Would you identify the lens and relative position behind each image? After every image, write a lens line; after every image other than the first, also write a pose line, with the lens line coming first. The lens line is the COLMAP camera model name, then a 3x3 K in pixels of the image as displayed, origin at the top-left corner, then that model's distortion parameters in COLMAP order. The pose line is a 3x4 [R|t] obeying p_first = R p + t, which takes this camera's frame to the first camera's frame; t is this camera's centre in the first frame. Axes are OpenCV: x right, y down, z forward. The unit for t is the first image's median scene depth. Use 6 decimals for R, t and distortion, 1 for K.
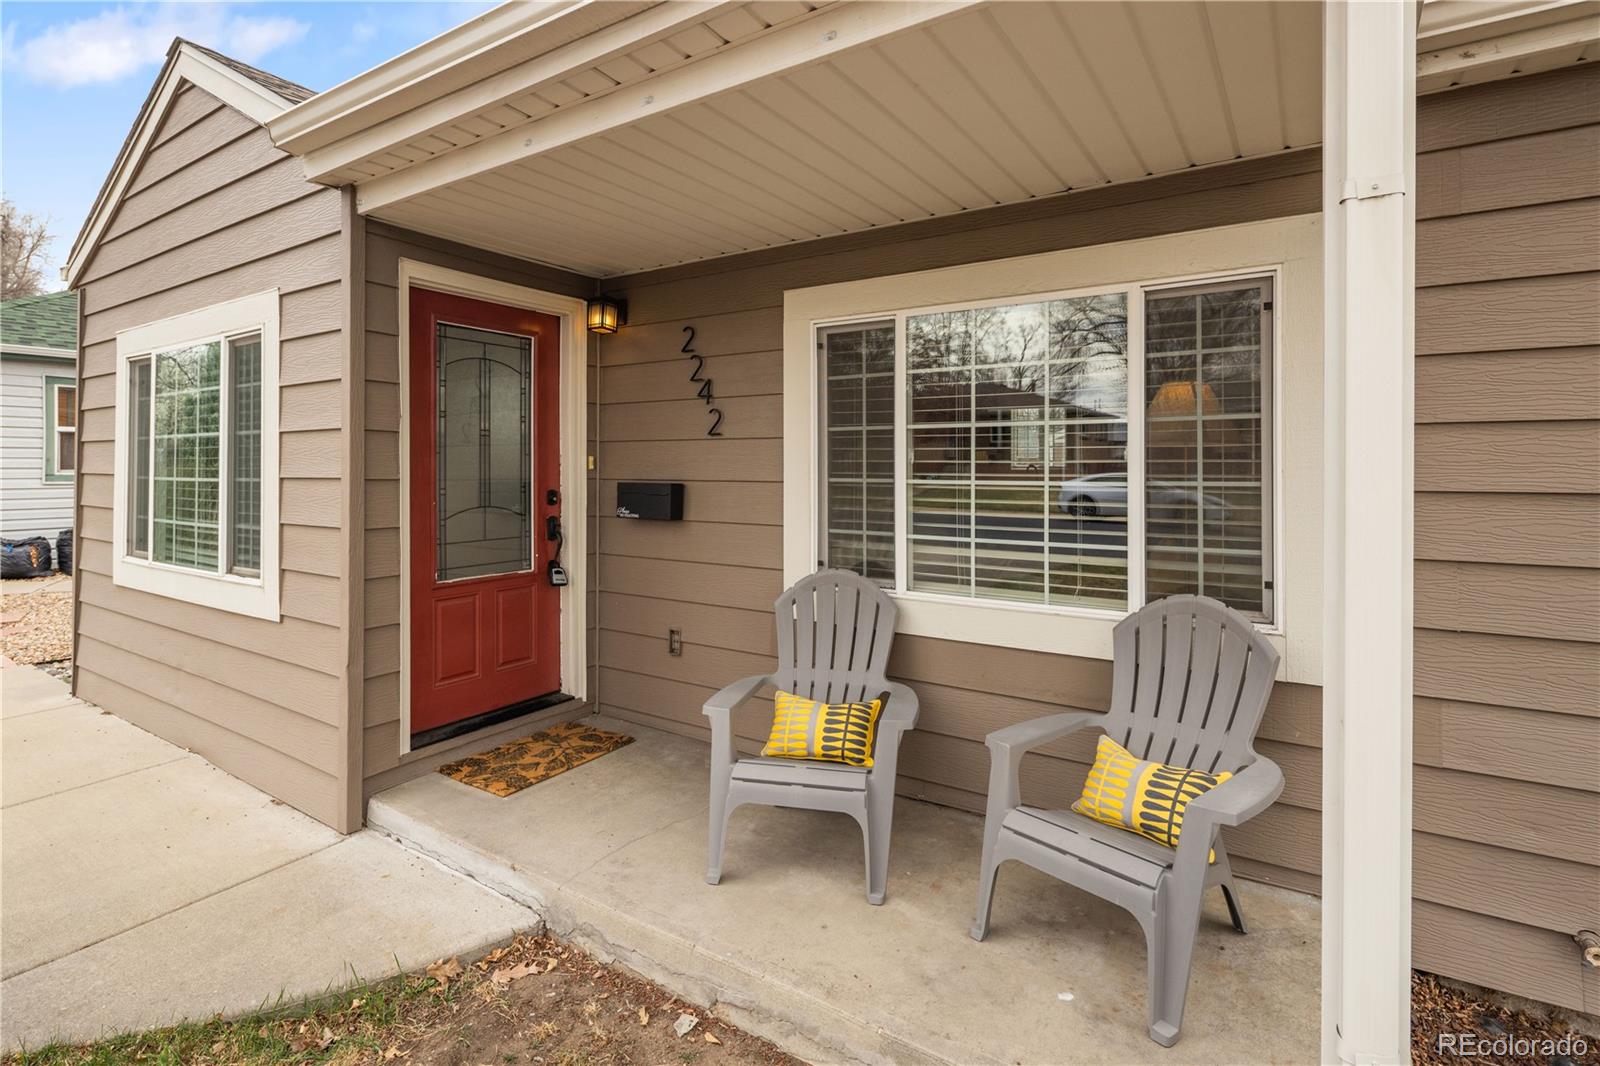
lens RADIAL K [[778.5, 0, 805.3], [0, 778.5, 463.0], [0, 0, 1]] dist [0.005834, -0.004552]
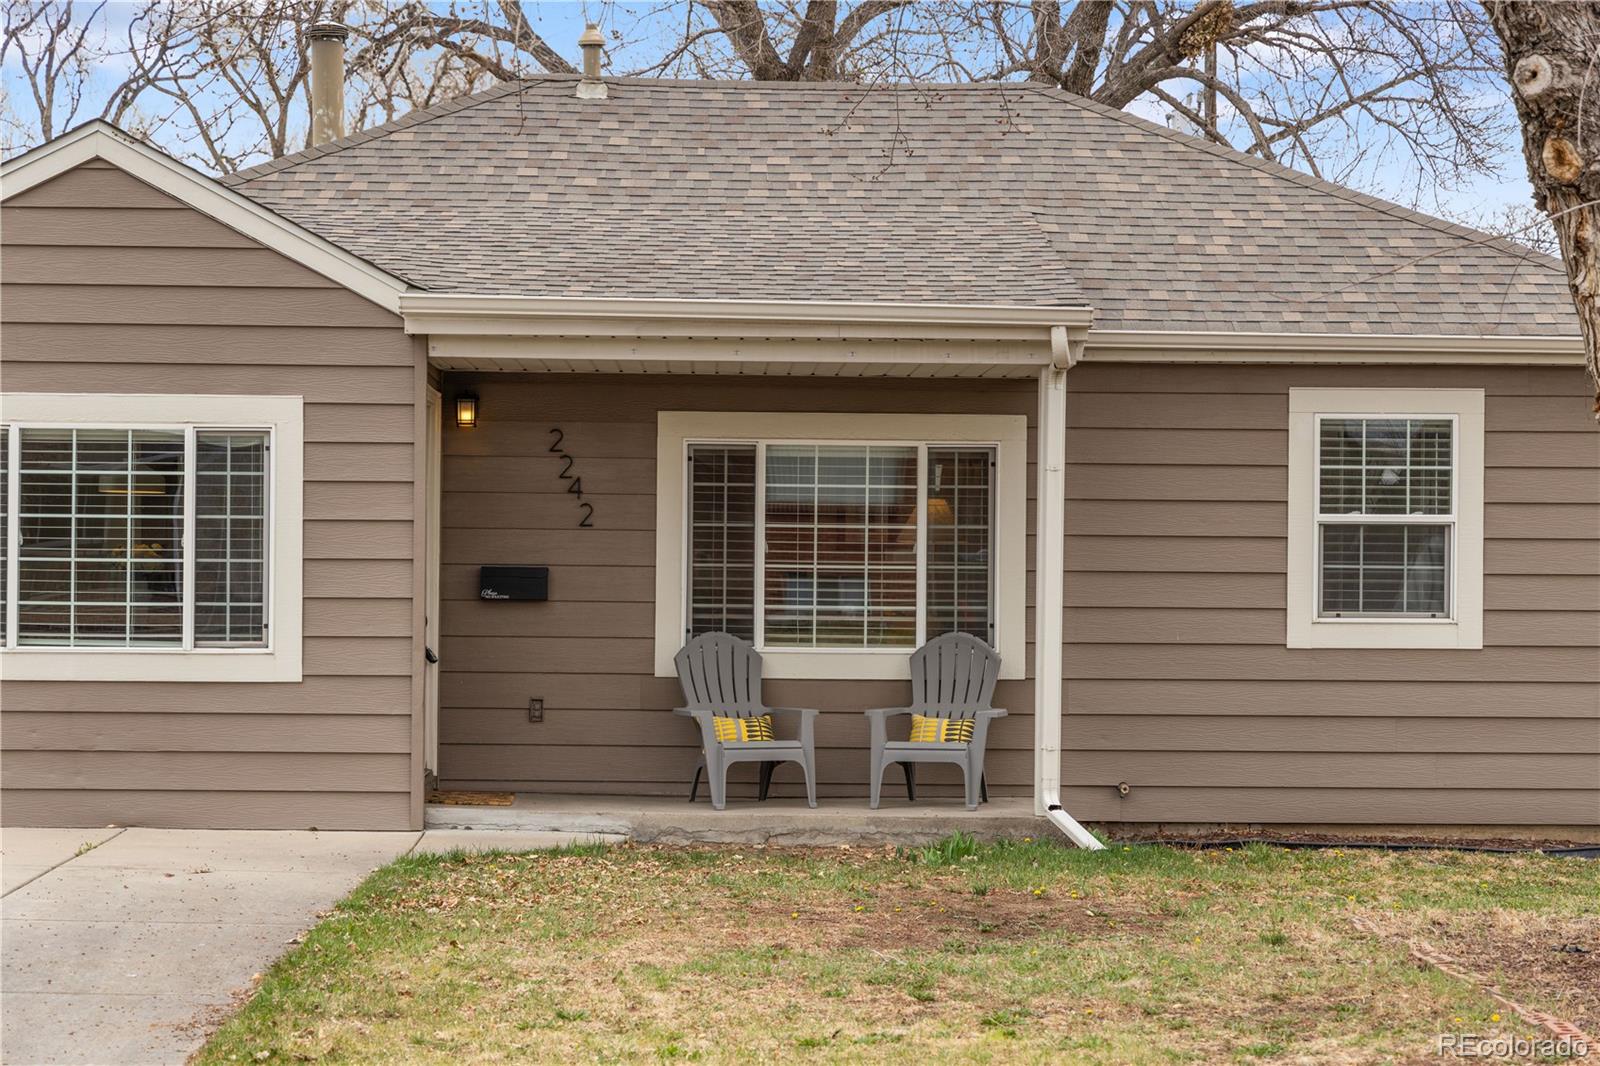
lens RADIAL K [[3449.5, 0, 803.2], [0, 3449.5, 538.6], [0, 0, 1]] dist [0.122884, 0.000000]
pose [[0.820380, 0.014065, 0.571646, -3.205984], [-0.012514, 0.999900, -0.006643, 0.015081], [-0.571682, -0.001704, 0.820473, -3.914468]]
